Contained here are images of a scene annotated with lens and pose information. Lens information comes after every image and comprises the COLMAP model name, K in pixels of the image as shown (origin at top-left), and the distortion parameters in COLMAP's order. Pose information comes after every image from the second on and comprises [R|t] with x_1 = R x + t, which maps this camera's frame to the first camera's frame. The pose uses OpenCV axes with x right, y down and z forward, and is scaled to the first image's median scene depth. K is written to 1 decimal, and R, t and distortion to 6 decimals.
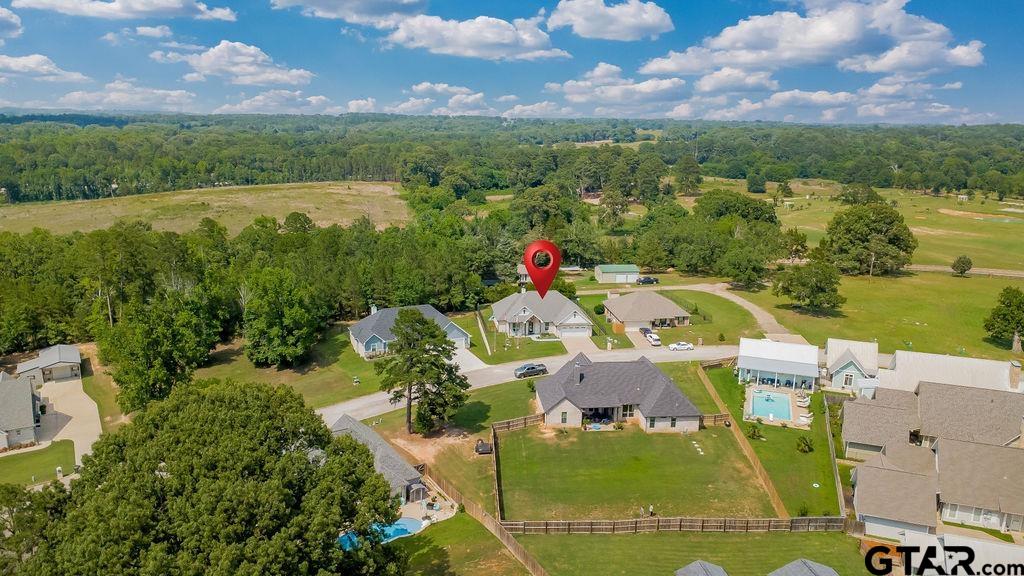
lens RADIAL K [[729.2, 0, 512.0], [0, 729.2, 288.0], [0, 0, 1]] dist [0.004846, -0.005503]
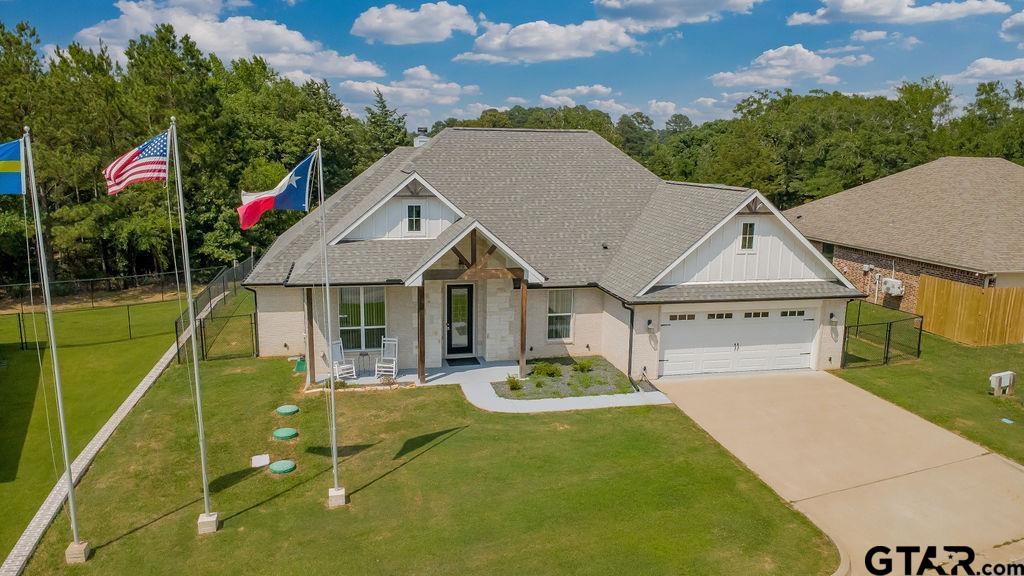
lens RADIAL K [[729.2, 0, 512.0], [0, 729.2, 288.0], [0, 0, 1]] dist [0.004846, -0.005503]
pose [[0.996181, -0.020499, 0.084870, 0.023966], [0.023321, 0.999203, -0.032400, 0.052310], [-0.084138, 0.034255, 0.995865, 0.845176]]
